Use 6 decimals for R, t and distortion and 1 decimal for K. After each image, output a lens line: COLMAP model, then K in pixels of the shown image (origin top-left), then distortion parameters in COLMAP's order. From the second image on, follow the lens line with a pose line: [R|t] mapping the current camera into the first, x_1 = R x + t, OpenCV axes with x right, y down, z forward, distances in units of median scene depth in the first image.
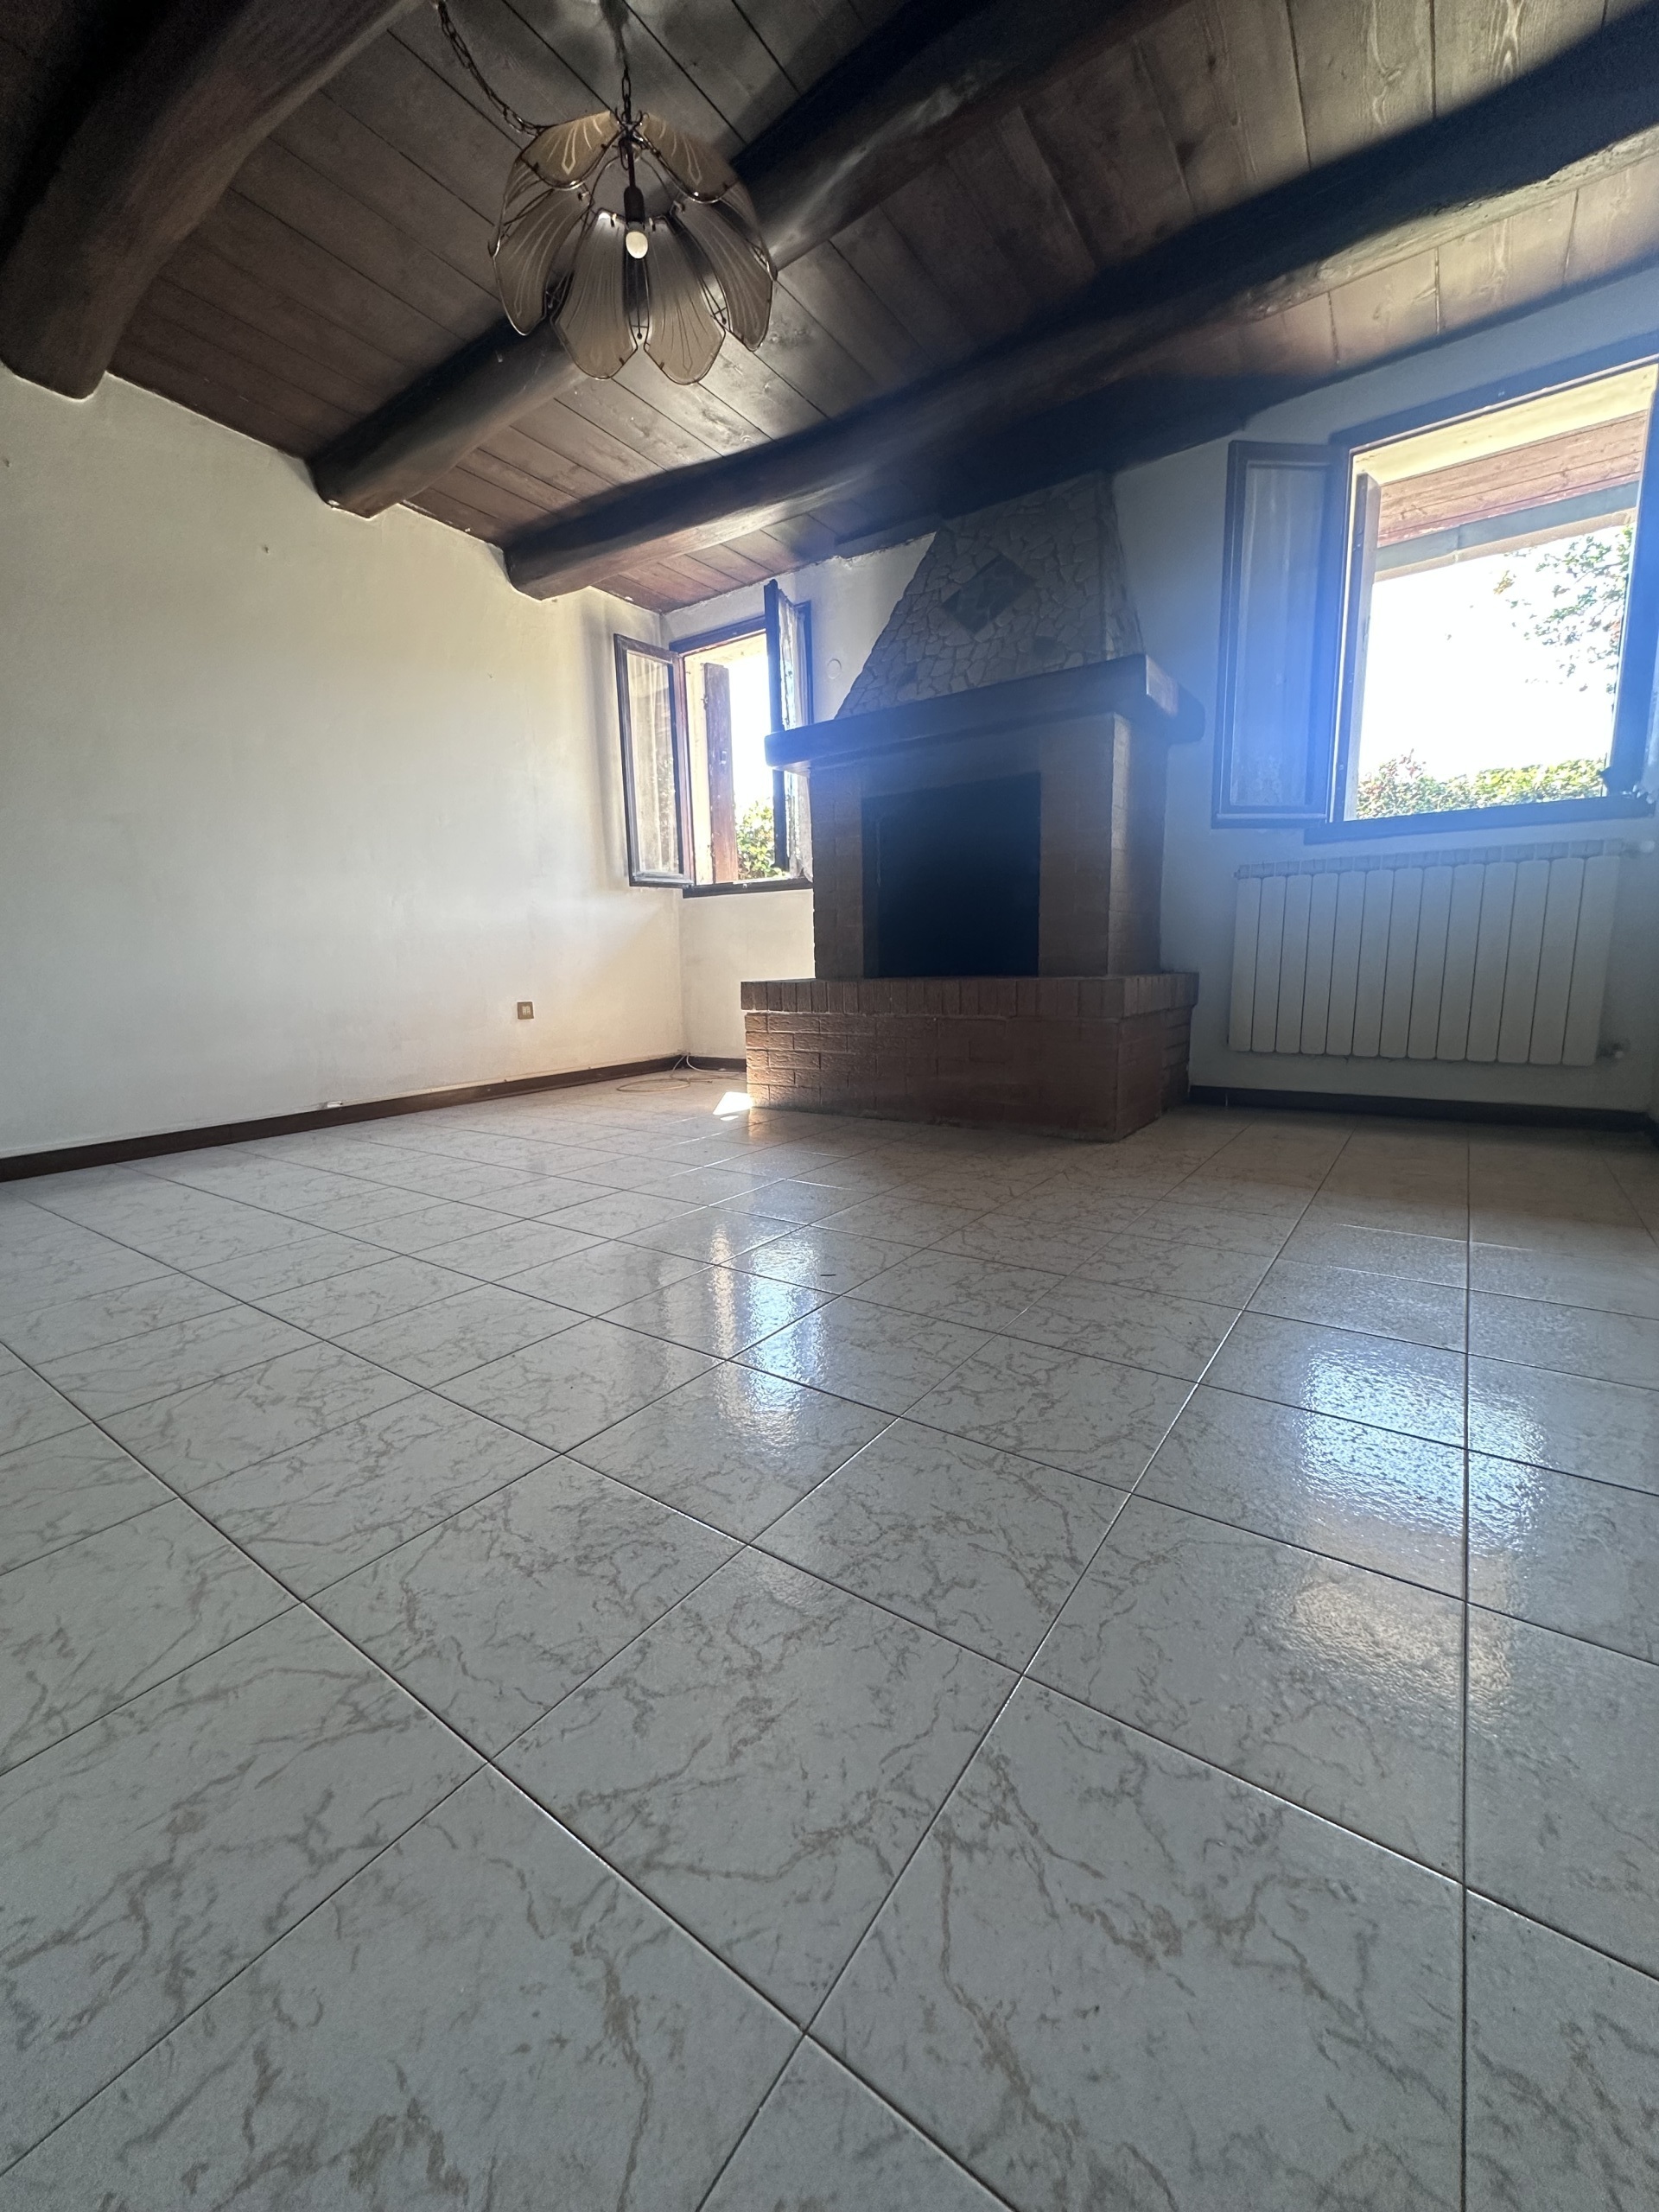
lens RADIAL K [[879.5, 0, 825.1], [0, 879.5, 1108.2], [0, 0, 1]] dist [0.000022, 0.001795]
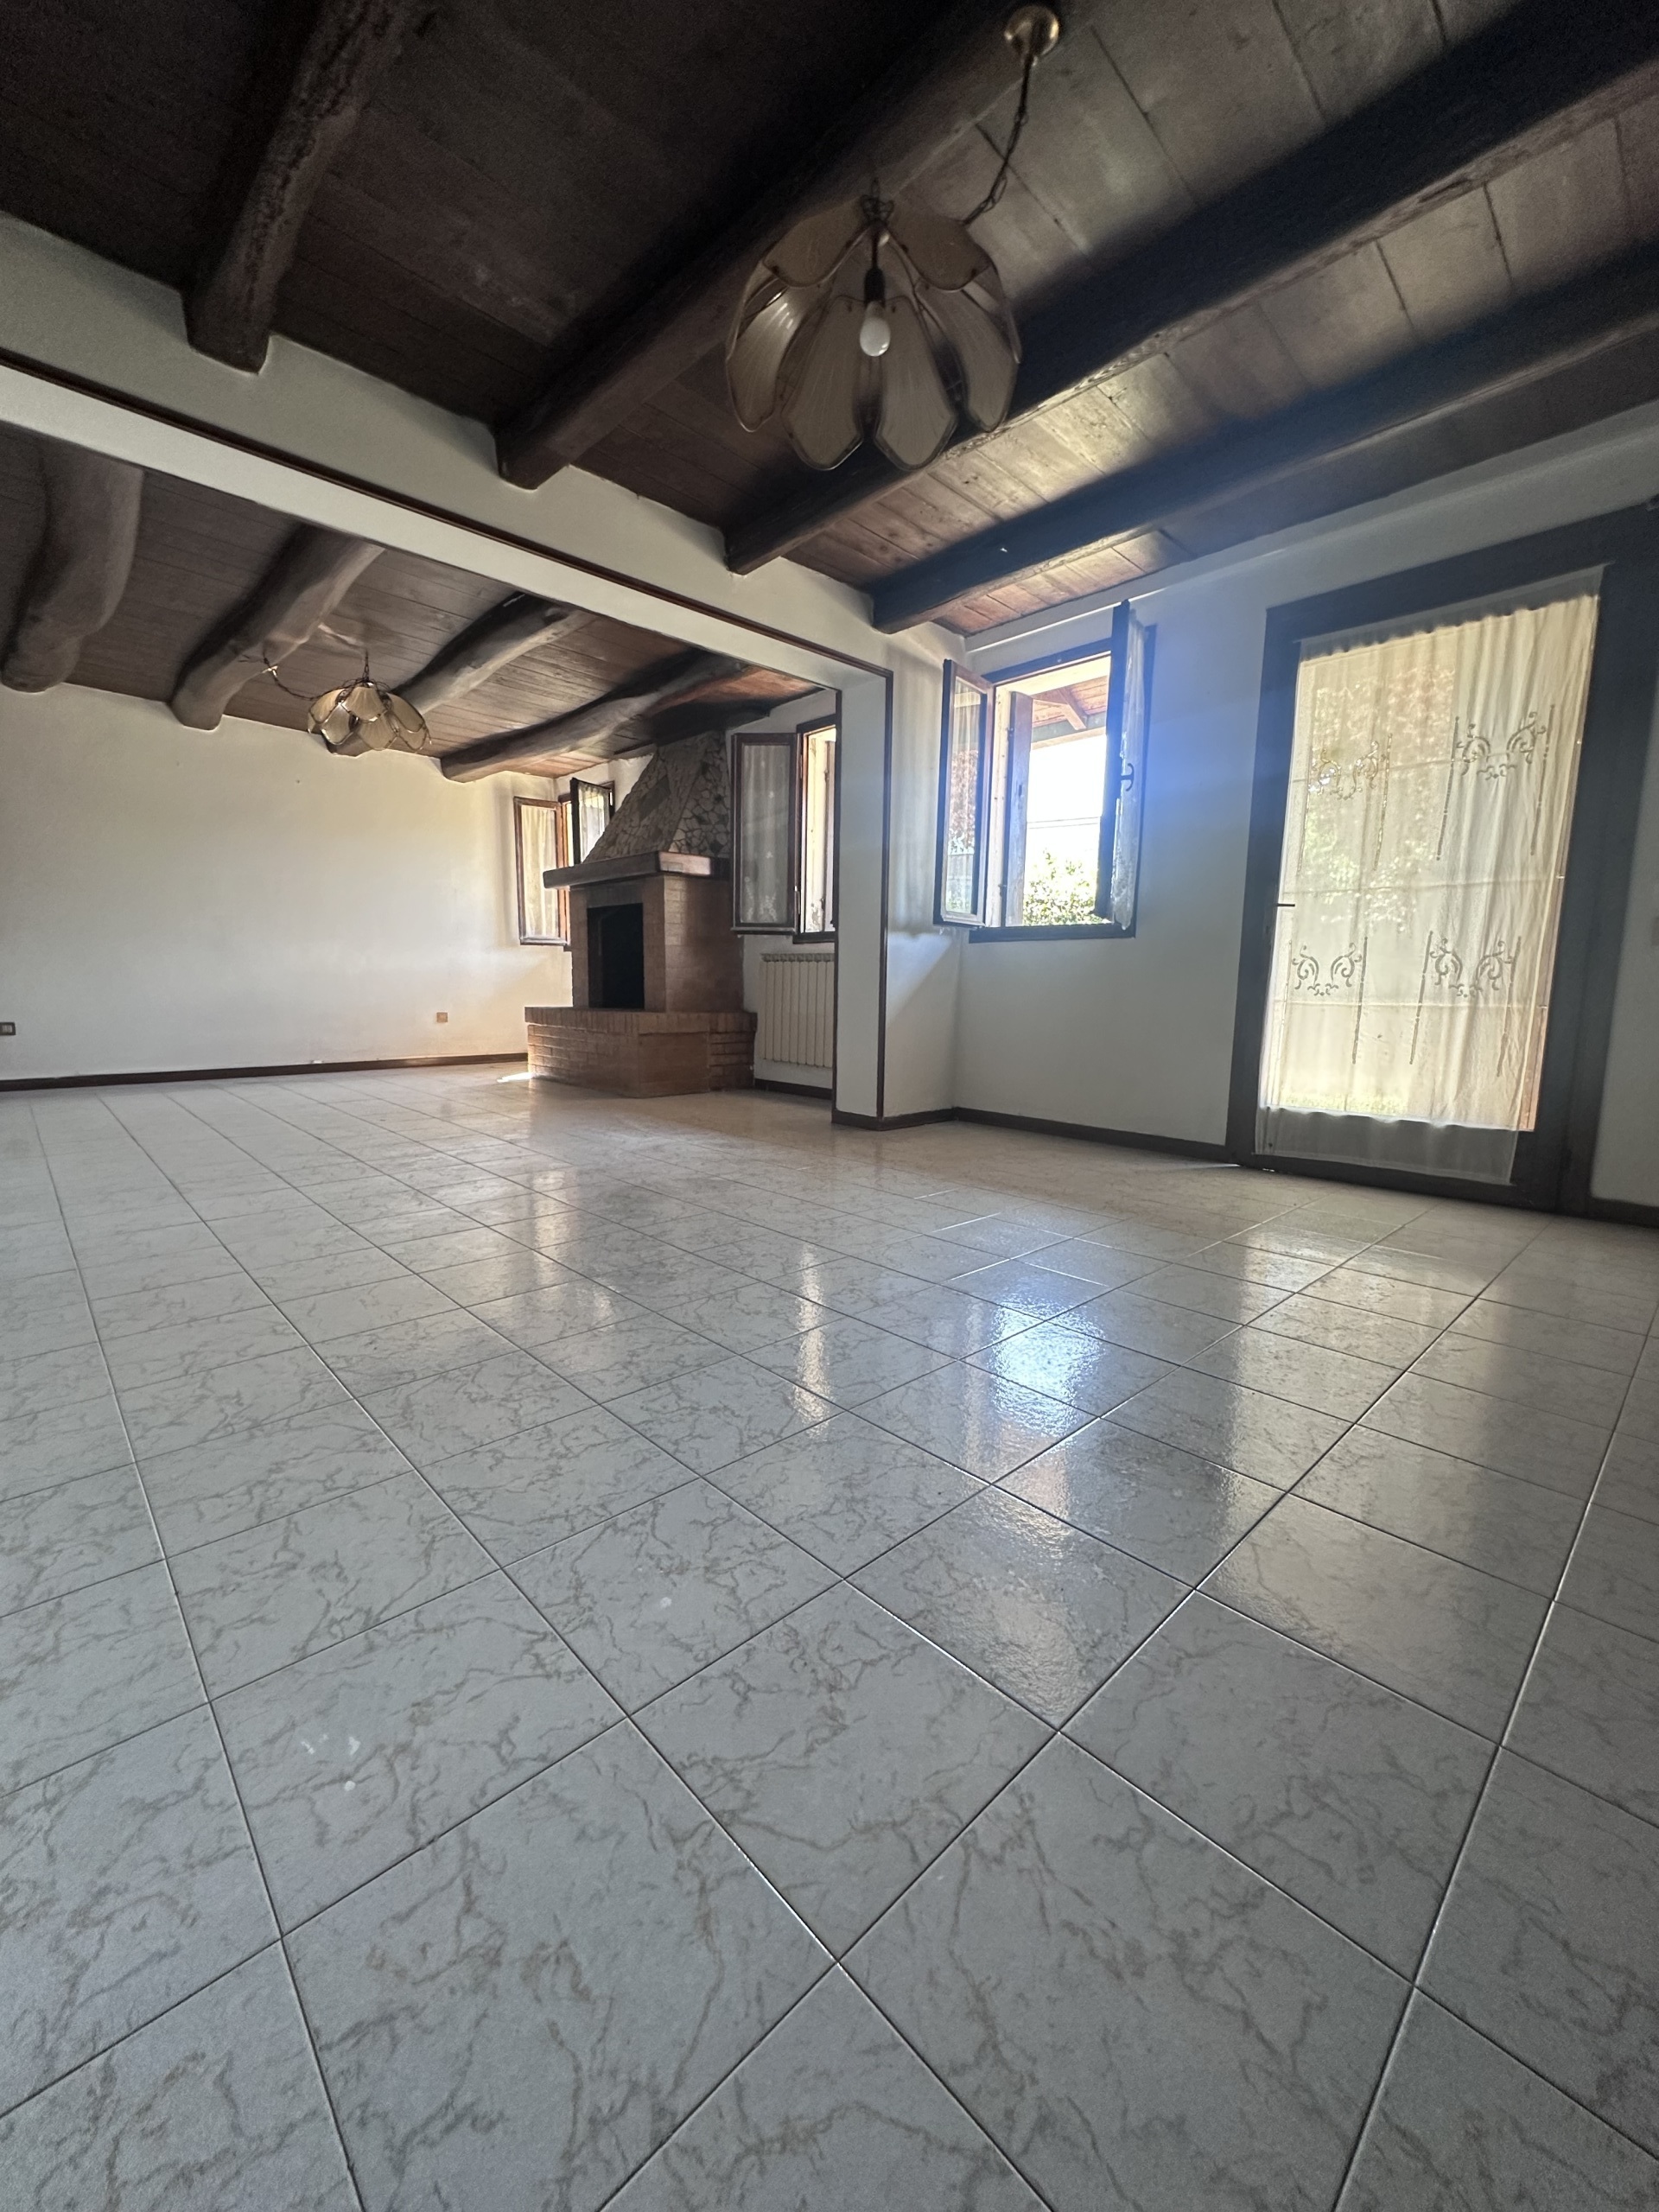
lens RADIAL K [[879.5, 0, 826.0], [0, 879.5, 1107.8], [0, 0, 1]] dist [0.000022, 0.001795]
pose [[0.980523, 0.063468, -0.185869, 0.086818], [-0.068033, 0.997516, -0.018281, -0.146181], [0.184247, 0.030570, 0.982405, -0.240315]]
